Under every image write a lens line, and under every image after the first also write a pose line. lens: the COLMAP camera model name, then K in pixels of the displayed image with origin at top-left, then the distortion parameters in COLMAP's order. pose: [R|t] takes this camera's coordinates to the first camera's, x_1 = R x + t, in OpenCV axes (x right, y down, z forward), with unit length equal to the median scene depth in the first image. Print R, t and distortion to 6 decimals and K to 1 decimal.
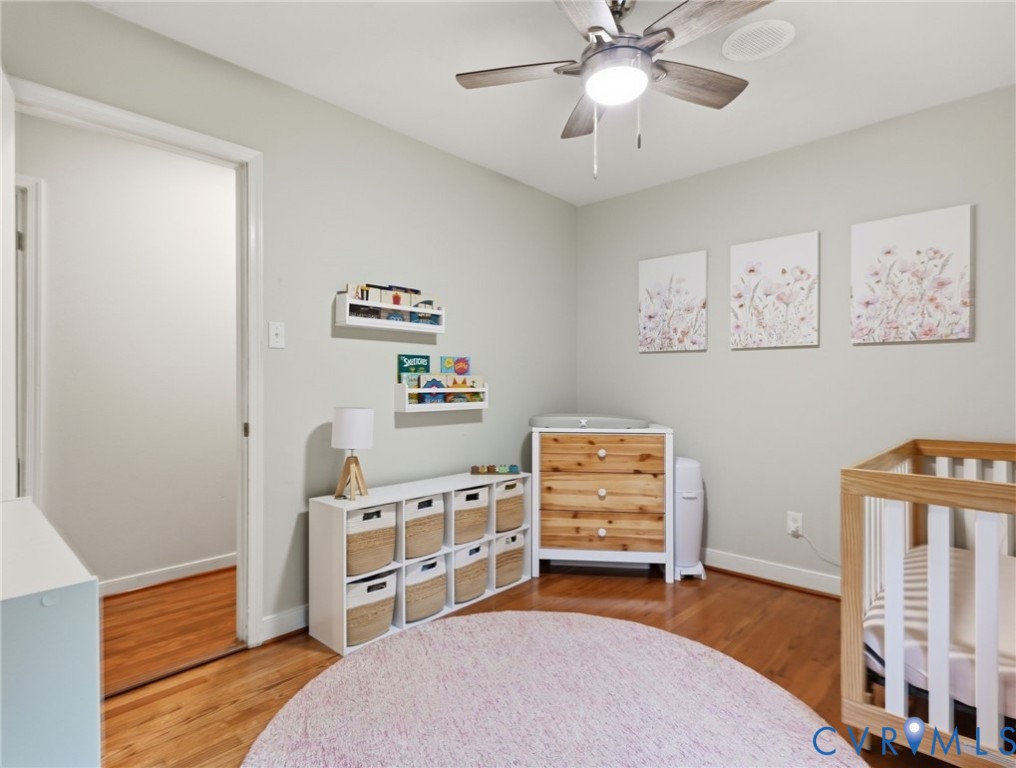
lens RADIAL K [[558.6, 0, 508.0], [0, 558.6, 384.0], [0, 0, 1]] dist [-0.002296, -0.000205]
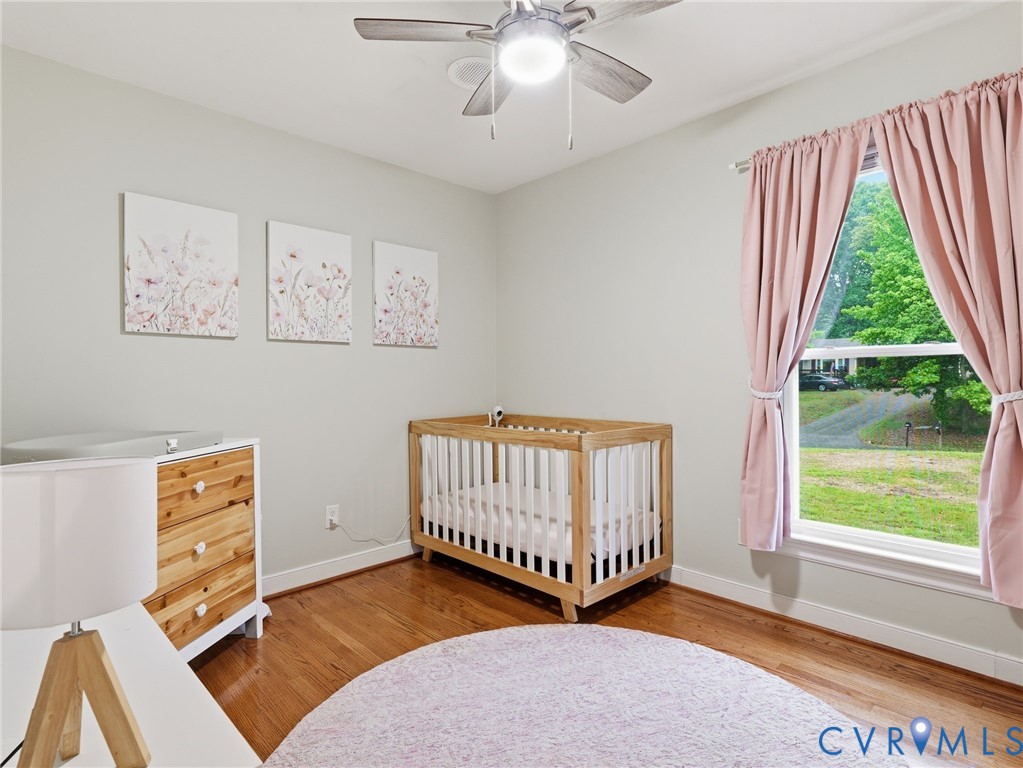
lens RADIAL K [[541.6, 0, 503.3], [0, 541.6, 384.9], [0, 0, 1]] dist [-0.000365, 0.000042]
pose [[0.031701, -0.013110, 0.999411, -0.445364], [0.007496, 0.999889, 0.012878, 0.000198], [-0.999469, 0.007083, 0.031796, 0.632477]]
